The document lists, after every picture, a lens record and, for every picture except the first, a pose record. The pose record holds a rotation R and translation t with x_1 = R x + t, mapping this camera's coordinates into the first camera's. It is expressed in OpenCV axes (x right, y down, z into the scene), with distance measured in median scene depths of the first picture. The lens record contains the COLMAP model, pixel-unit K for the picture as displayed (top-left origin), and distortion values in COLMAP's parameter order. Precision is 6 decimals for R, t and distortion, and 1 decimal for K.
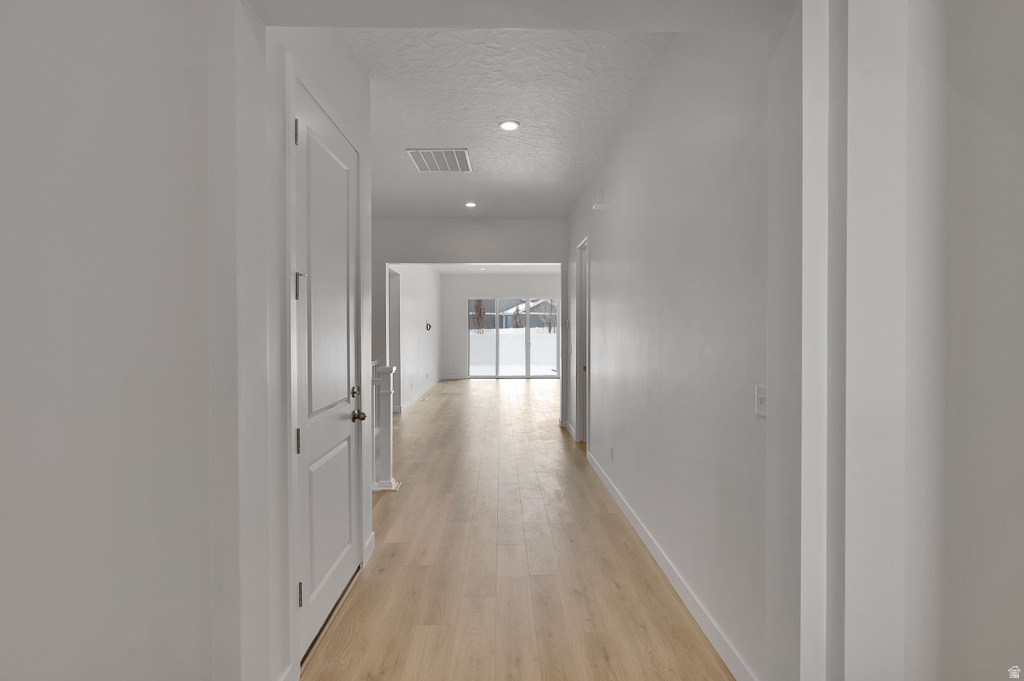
lens RADIAL K [[424.1, 0, 512.3], [0, 424.1, 335.3], [0, 0, 1]] dist [-0.002241, -0.000134]
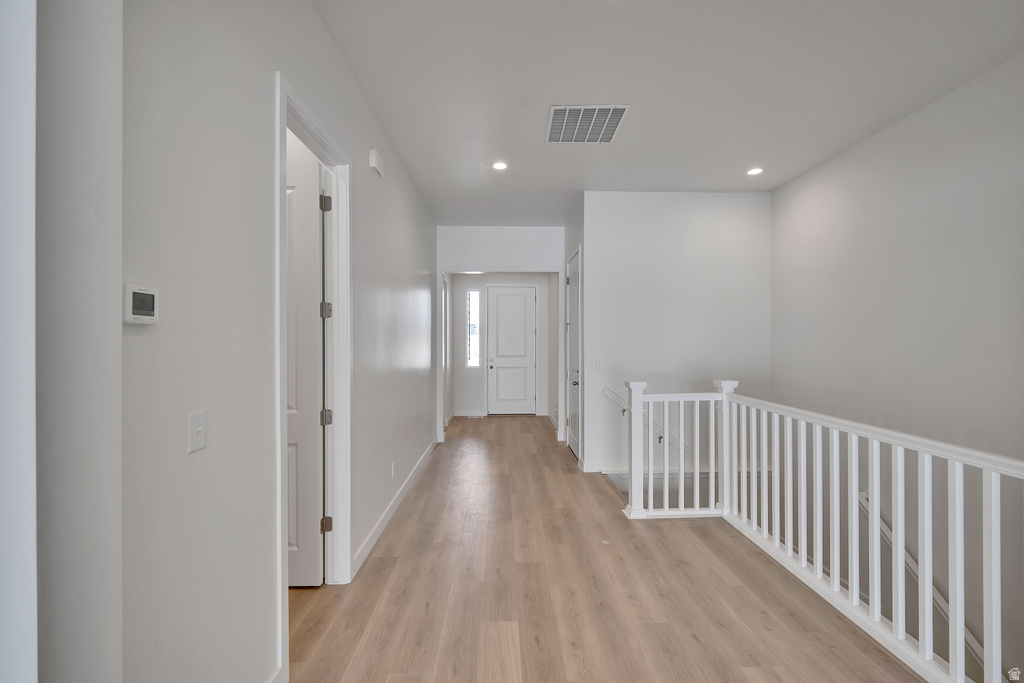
lens RADIAL K [[424.1, 0, 516.2], [0, 424.1, 336.7], [0, 0, 1]] dist [-0.002241, -0.000134]
pose [[-0.999900, 0.005089, -0.013174, -0.042350], [0.004904, 0.999890, 0.013979, -0.046095], [0.013243, 0.013913, -0.999816, 2.486393]]
